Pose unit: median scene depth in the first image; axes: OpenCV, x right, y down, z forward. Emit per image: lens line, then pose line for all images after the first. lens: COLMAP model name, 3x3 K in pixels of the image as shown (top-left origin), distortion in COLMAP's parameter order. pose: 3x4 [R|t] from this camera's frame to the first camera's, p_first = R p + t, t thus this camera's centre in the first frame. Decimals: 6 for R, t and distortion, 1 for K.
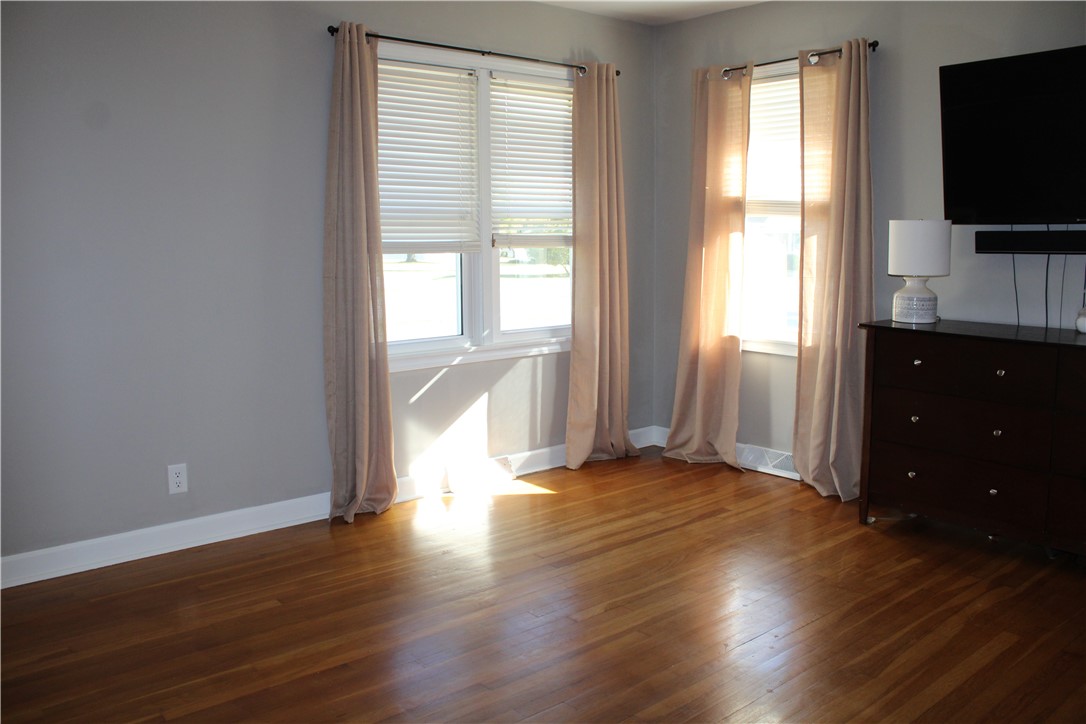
lens RADIAL K [[889.5, 0, 543.0], [0, 889.5, 362.0], [0, 0, 1]] dist [-0.173682, 0.146102]
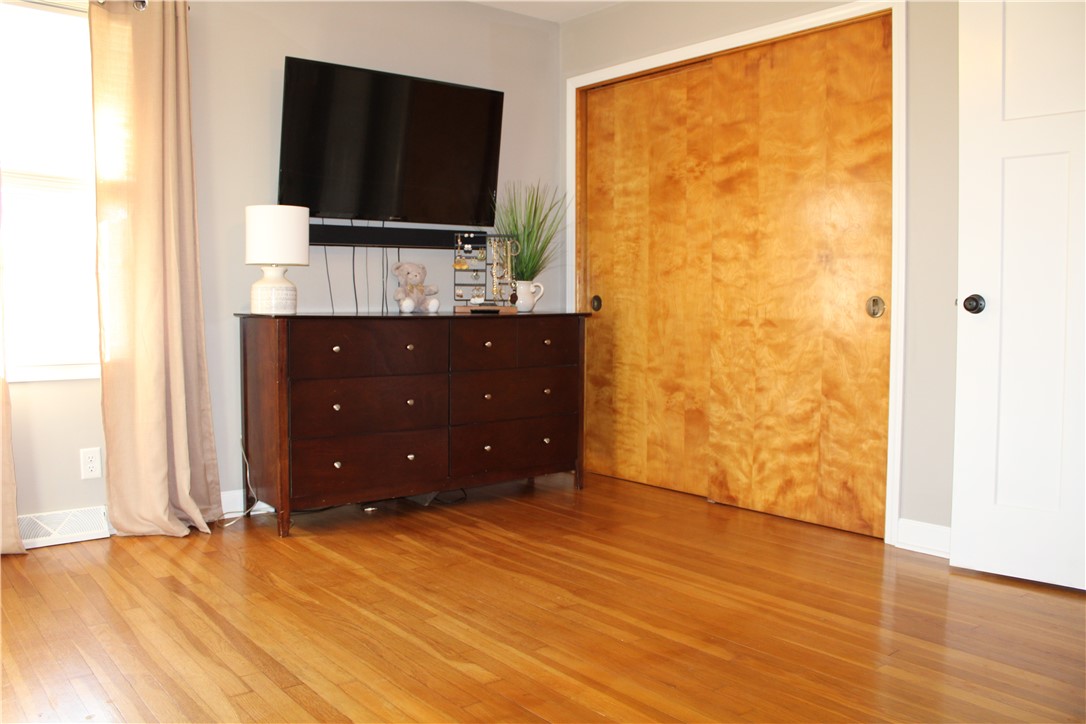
lens RADIAL K [[889.5, 0, 543.0], [0, 889.5, 362.0], [0, 0, 1]] dist [-0.173682, 0.146102]
pose [[-0.015438, -0.049091, 0.998675, -0.558999], [0.128756, 0.990381, 0.050673, -0.005402], [-0.991556, 0.129368, -0.008968, 0.754936]]
